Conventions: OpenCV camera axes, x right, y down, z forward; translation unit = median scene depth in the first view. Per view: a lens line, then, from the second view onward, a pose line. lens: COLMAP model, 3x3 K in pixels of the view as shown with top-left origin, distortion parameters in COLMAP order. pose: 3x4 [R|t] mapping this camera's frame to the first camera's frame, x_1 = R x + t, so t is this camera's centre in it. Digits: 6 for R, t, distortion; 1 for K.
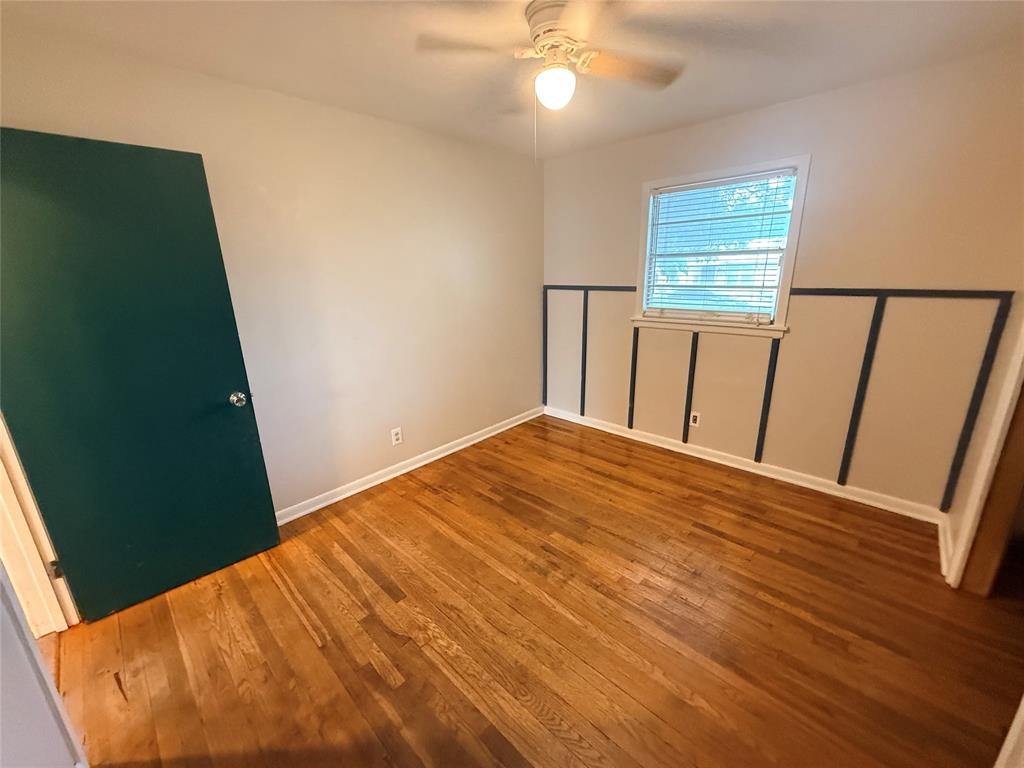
lens RADIAL K [[407.7, 0, 507.6], [0, 407.7, 381.6], [0, 0, 1]] dist [0.001196, 0.000008]
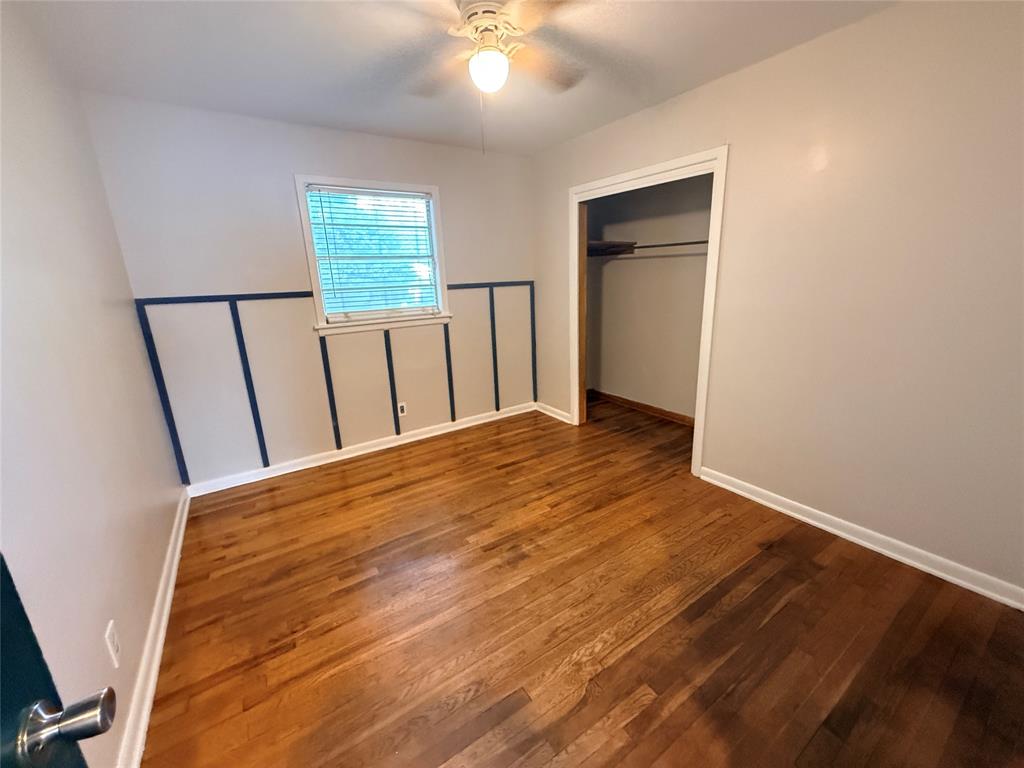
lens RADIAL K [[407.7, 0, 510.6], [0, 407.7, 387.7], [0, 0, 1]] dist [0.001196, 0.000008]
pose [[0.222065, -0.241674, 0.944606, -0.577126], [0.290905, 0.941093, 0.172387, -0.077163], [-0.930624, 0.236509, 0.279288, 0.491101]]
